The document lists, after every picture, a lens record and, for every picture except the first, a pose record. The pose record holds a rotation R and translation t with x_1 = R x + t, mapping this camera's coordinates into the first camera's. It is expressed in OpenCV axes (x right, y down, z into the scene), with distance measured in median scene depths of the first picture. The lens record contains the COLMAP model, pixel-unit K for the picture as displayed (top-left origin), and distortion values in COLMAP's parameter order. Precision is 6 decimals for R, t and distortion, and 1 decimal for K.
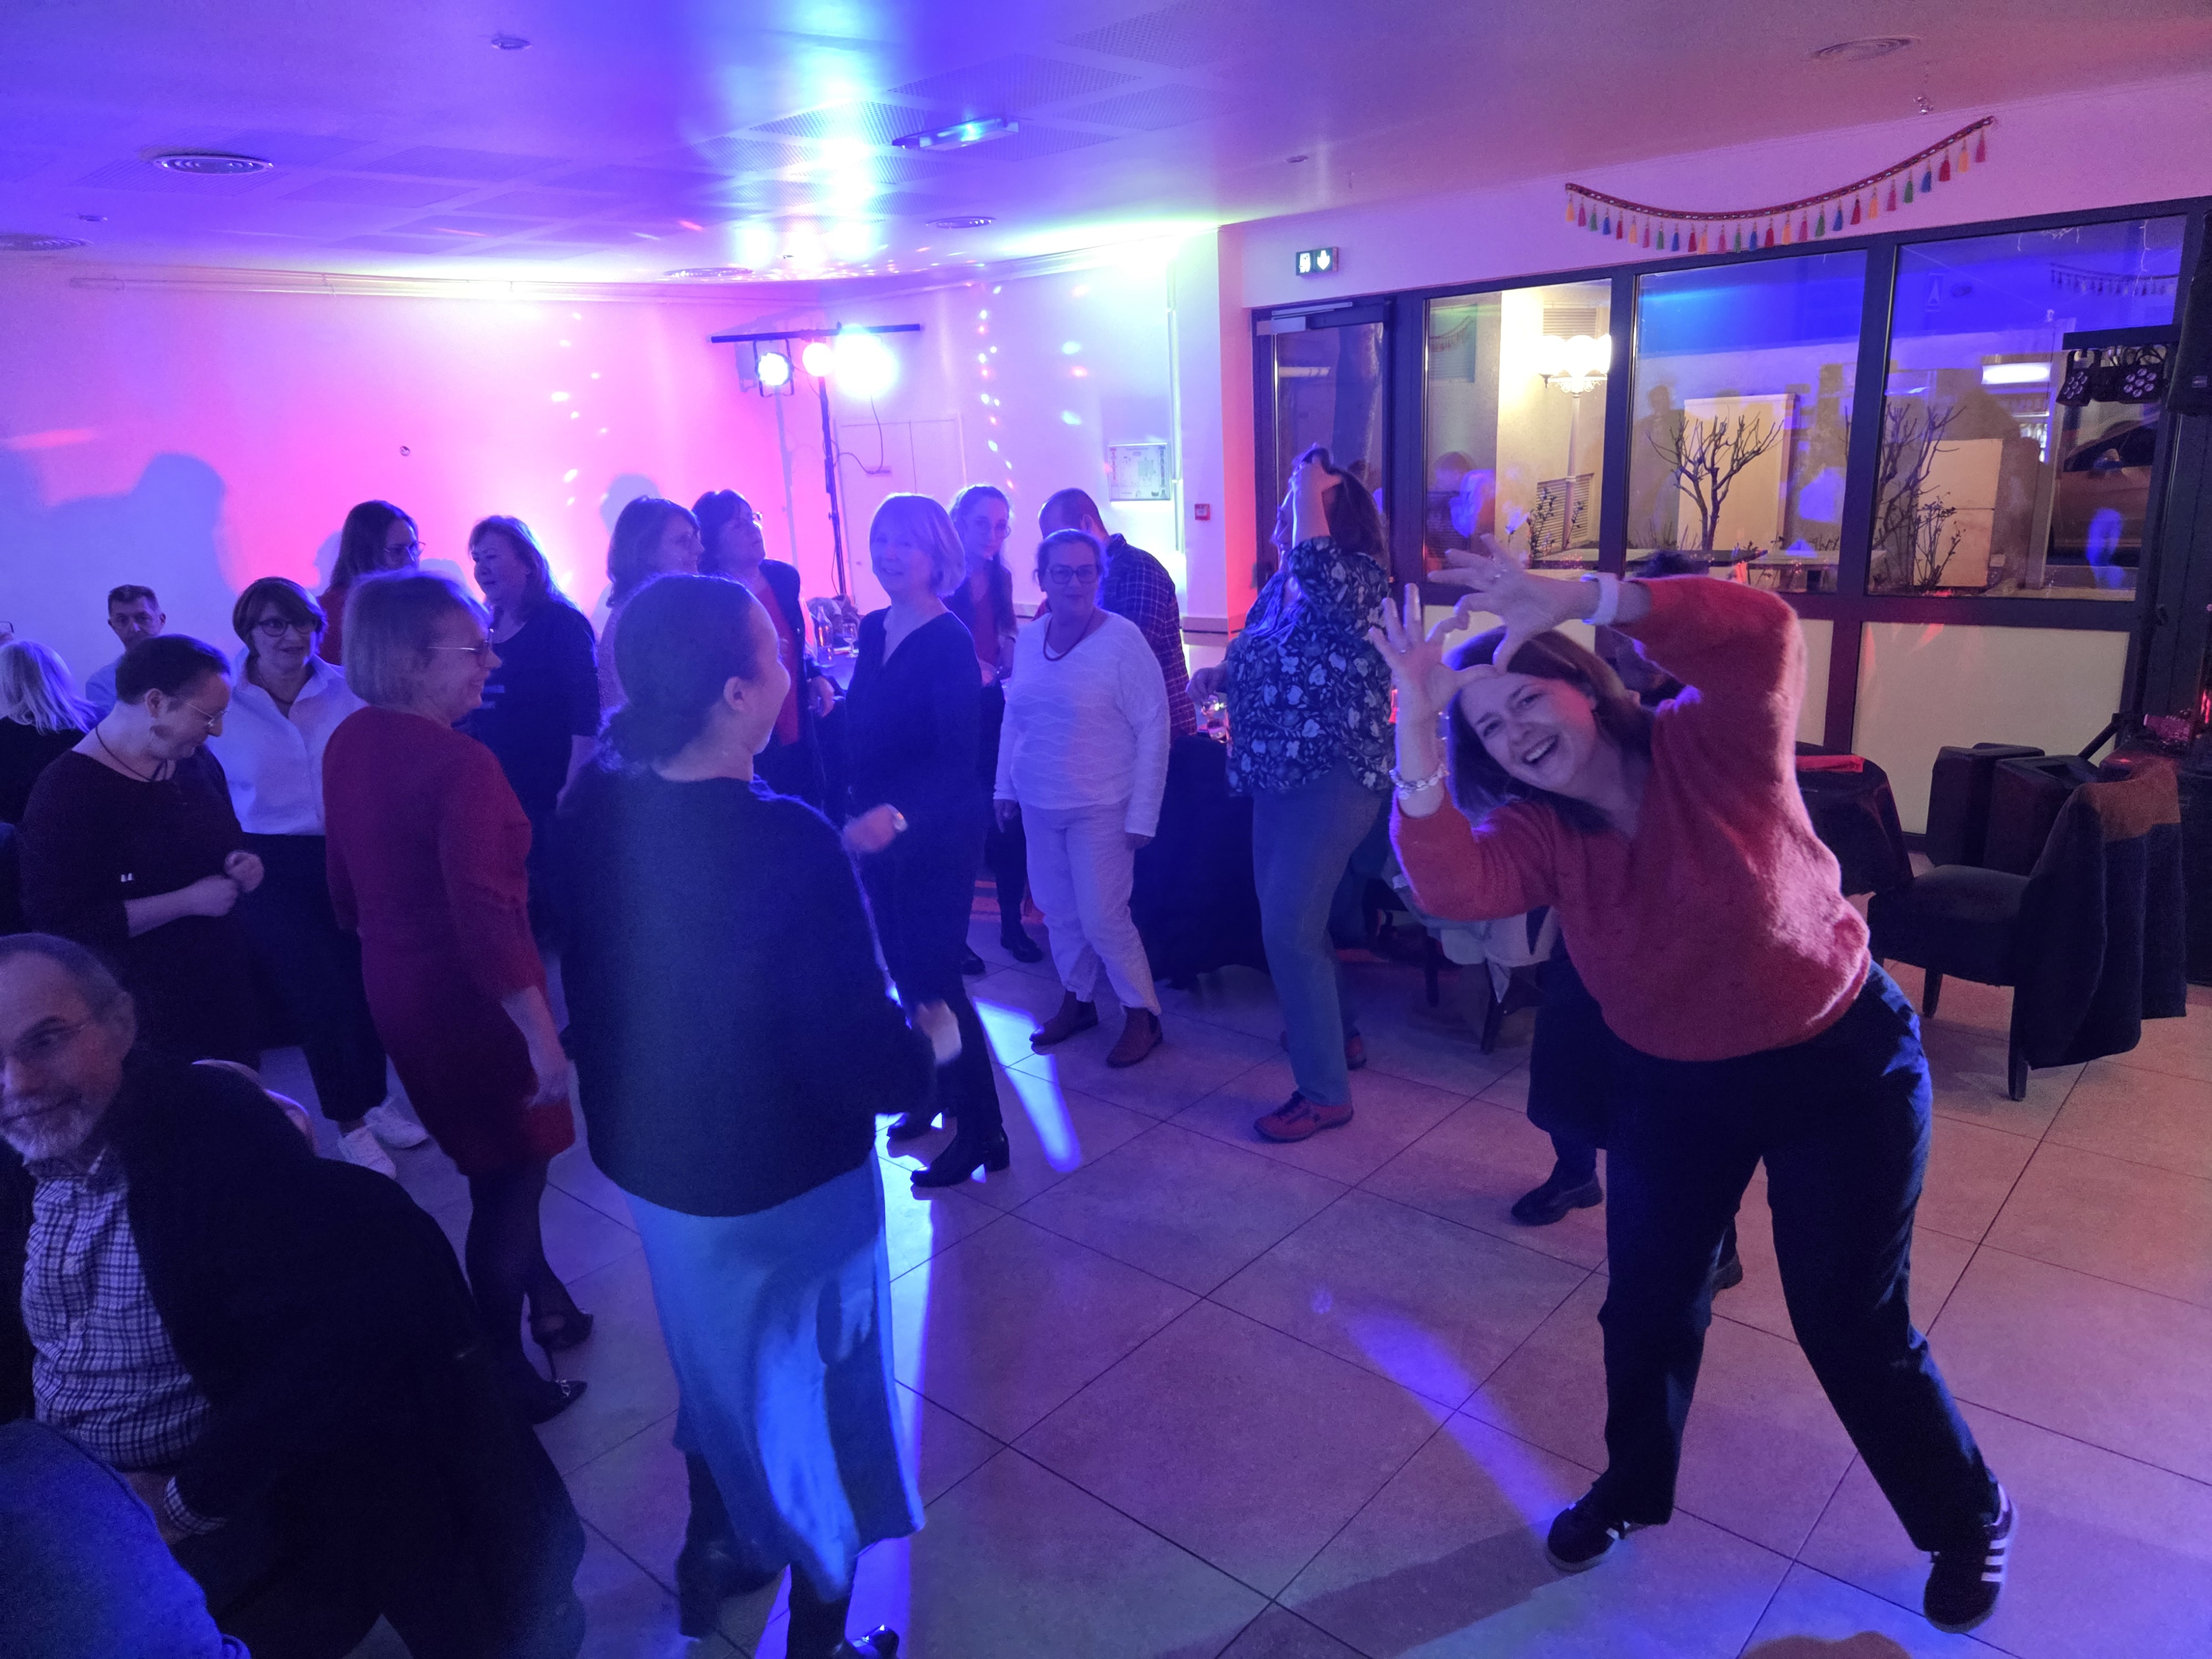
lens RADIAL K [[1475.9, 0, 1106.0], [0, 1475.9, 829.5], [0, 0, 1]] dist [0.086956, -0.064307]
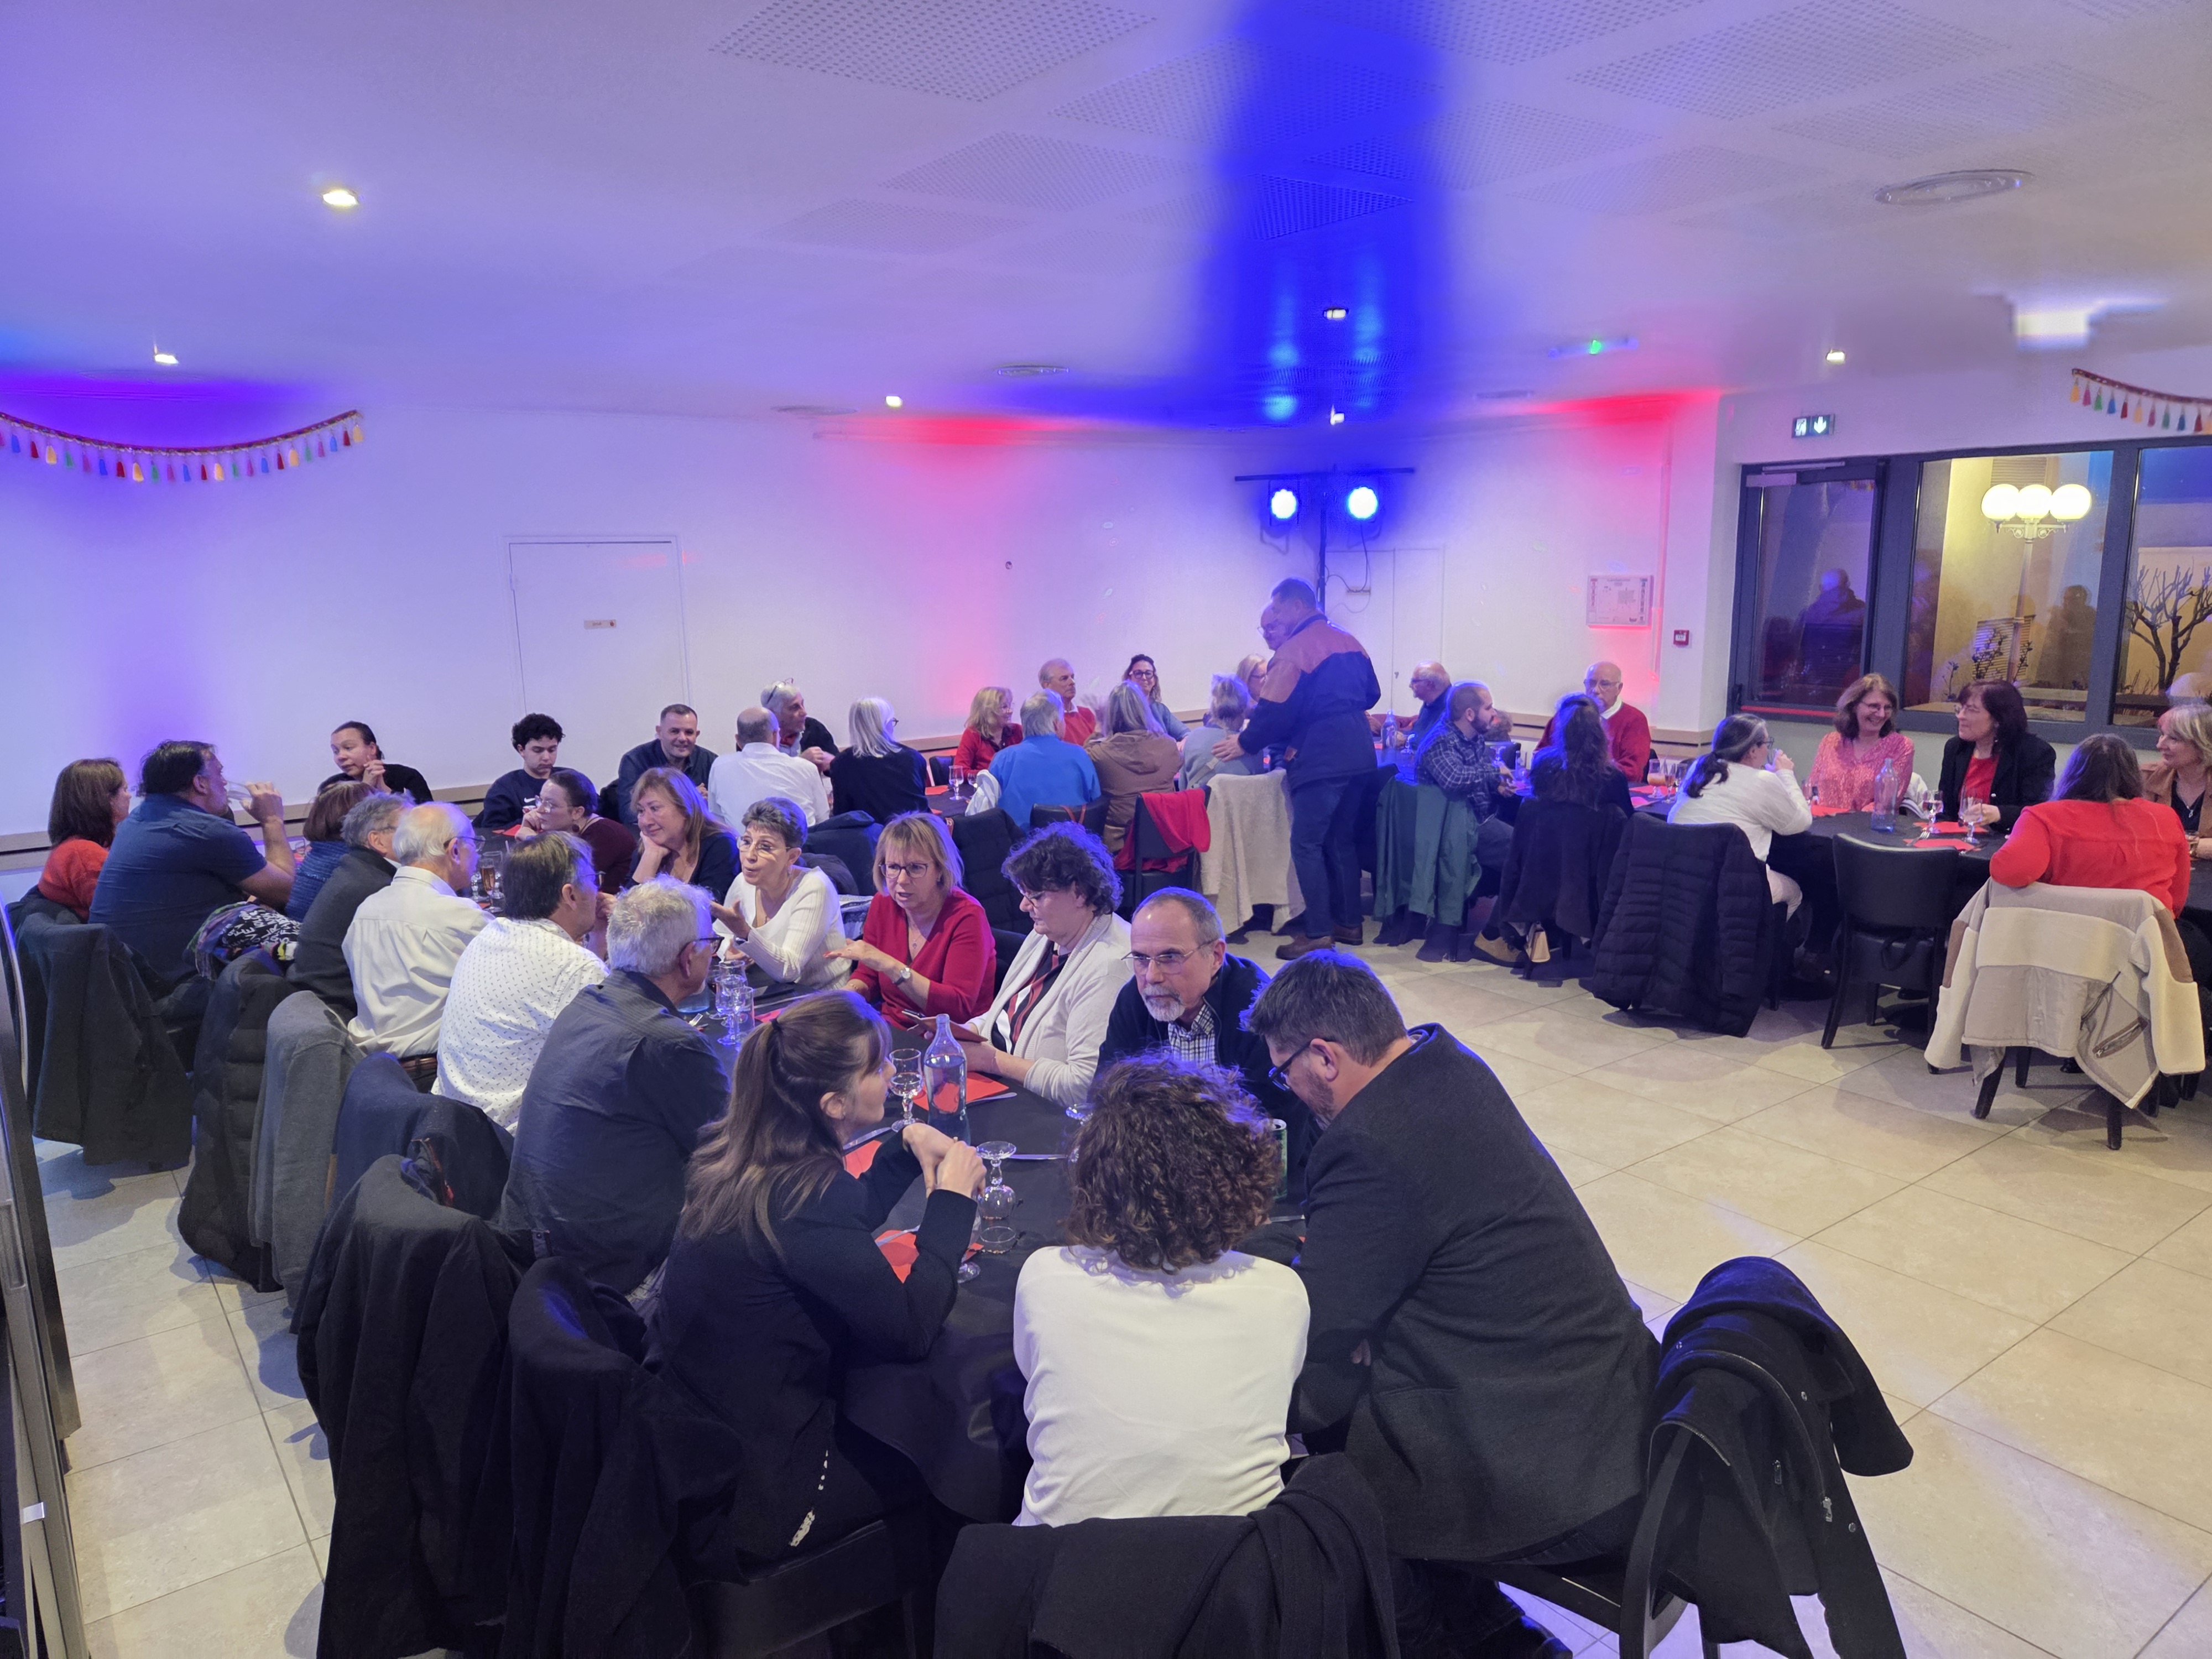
lens RADIAL K [[1430.3, 0, 1106.0], [0, 1430.3, 829.5], [0, 0, 1]] dist [0.062725, -0.057352]
pose [[0.972829, 0.074783, -0.219114, -0.117611], [-0.088564, 0.994619, -0.053749, 0.032309], [0.213915, 0.071694, 0.974218, -0.169396]]
